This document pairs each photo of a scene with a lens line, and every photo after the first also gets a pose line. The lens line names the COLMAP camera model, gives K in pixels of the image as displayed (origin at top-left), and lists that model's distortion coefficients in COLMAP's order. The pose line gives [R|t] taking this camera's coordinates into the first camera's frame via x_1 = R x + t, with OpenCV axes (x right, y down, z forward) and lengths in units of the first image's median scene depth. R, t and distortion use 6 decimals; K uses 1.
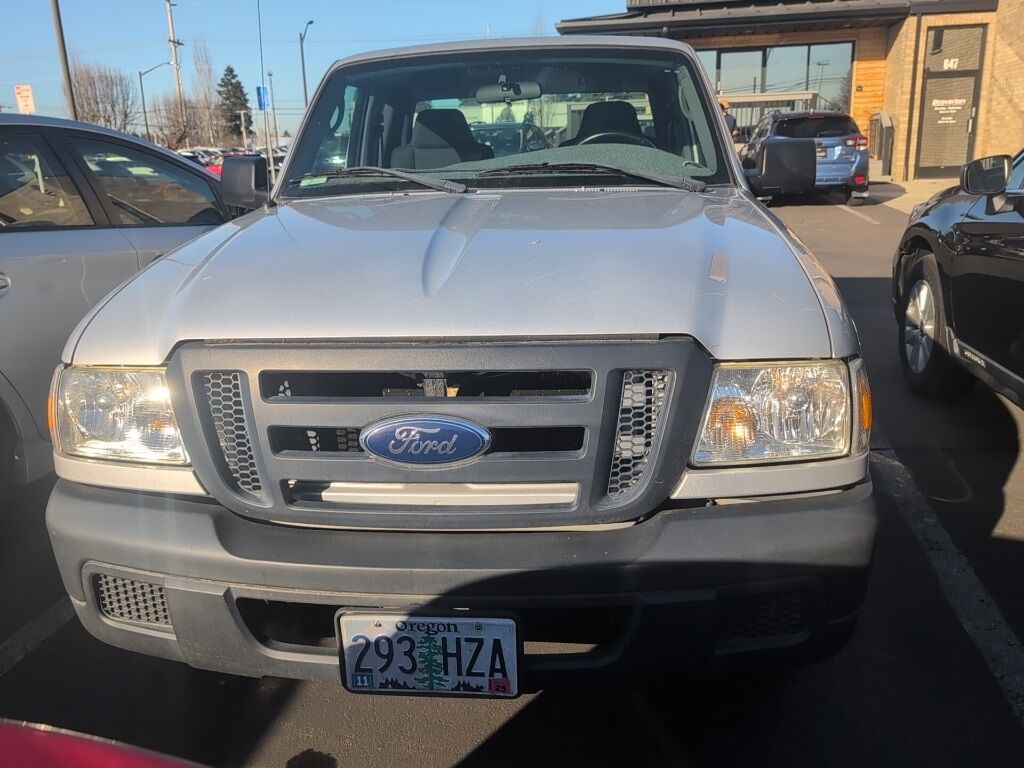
lens RADIAL K [[850.9, 0, 515.0], [0, 850.9, 388.2], [0, 0, 1]] dist [0.007729, -0.002030]
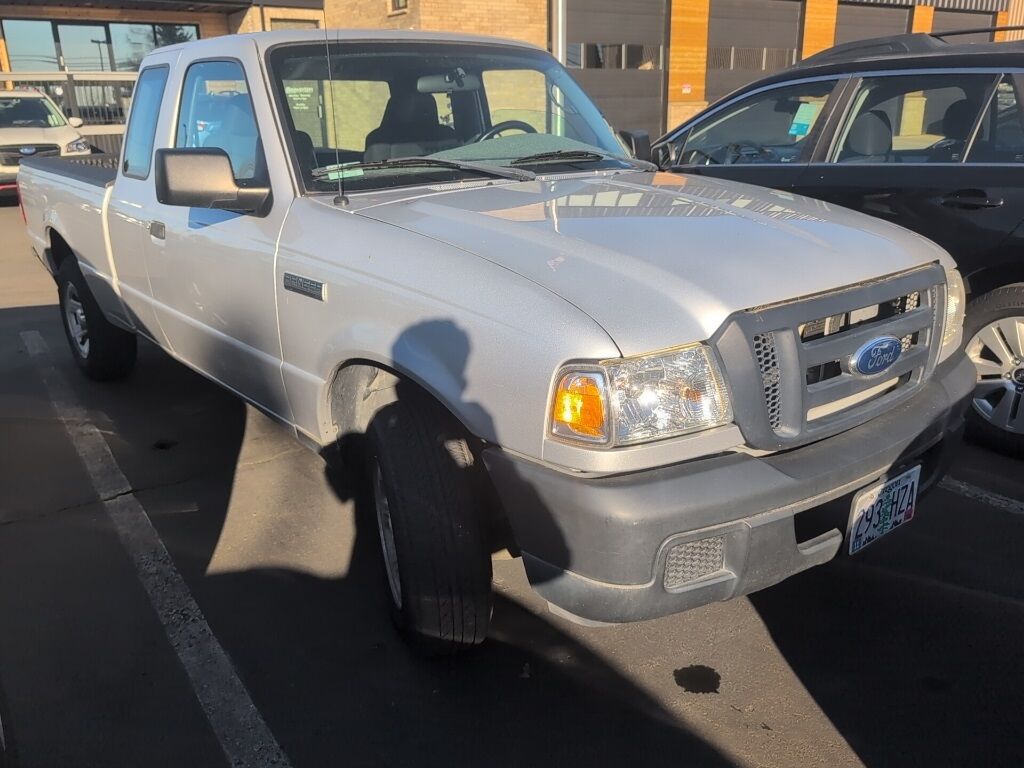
lens RADIAL K [[850.9, 0, 515.0], [0, 850.9, 388.2], [0, 0, 1]] dist [0.007729, -0.002030]
pose [[0.713345, -0.199137, 0.671925, -0.111426], [0.185869, 0.978203, 0.092581, -0.009334], [-0.675715, 0.058848, 0.734810, 0.029356]]
